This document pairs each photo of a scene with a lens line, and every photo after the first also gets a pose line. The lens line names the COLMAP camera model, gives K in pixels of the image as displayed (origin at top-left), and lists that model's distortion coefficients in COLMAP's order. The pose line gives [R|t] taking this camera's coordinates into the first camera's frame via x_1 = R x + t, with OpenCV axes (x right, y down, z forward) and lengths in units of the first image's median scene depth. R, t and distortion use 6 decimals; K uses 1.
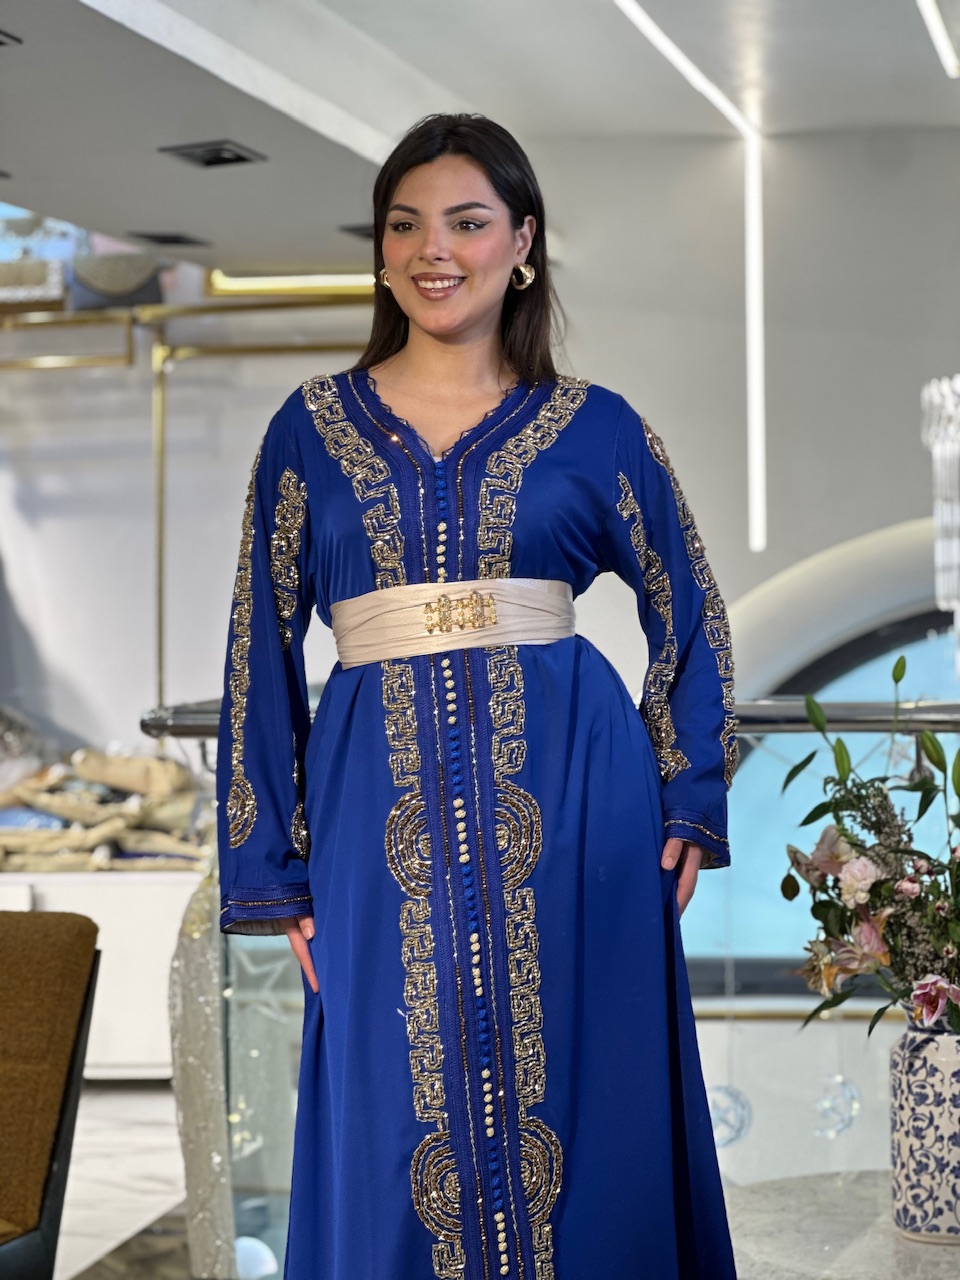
lens RADIAL K [[2835.6, 0, 444.8], [0, 2835.6, 523.4], [0, 0, 1]] dist [0.175608, -2.017023]
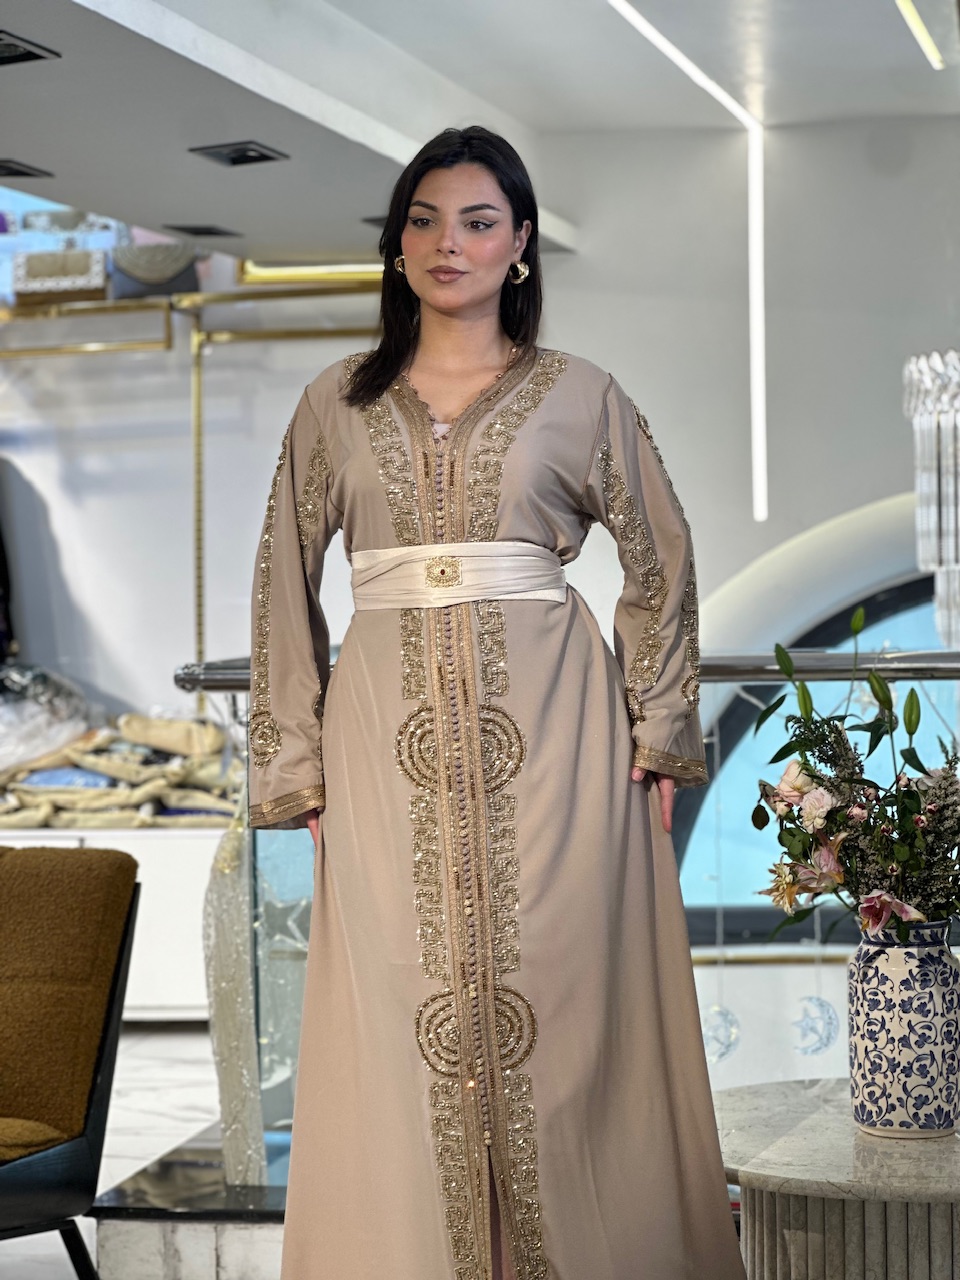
lens RADIAL K [[3085.7, 0, 481.5], [0, 3085.7, 590.4], [0, 0, 1]] dist [0.029744, -1.724227]
pose [[0.999773, -0.004939, -0.020733, 0.036449], [0.005351, 0.999789, 0.019831, 0.014514], [0.020630, -0.019937, 0.999588, -0.184581]]
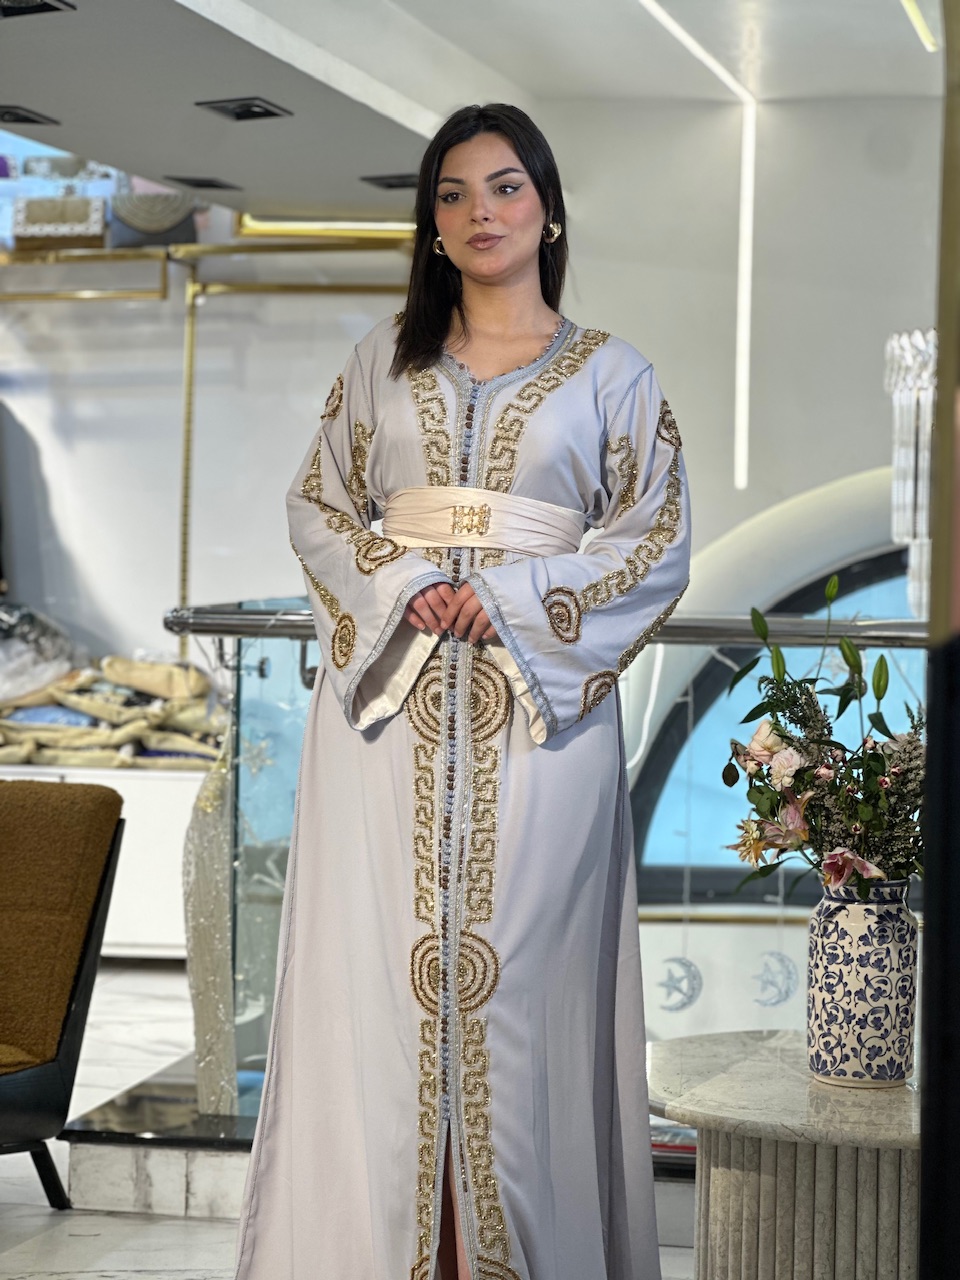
lens RADIAL K [[3178.4, 0, 479.9], [0, 3178.4, 690.0], [0, 0, 1]] dist [-0.113483, -0.332676]
pose [[0.999461, 0.031925, -0.007617, 0.028049], [-0.031387, 0.997550, 0.062523, 0.016372], [0.009594, -0.062250, 0.998014, -0.252472]]
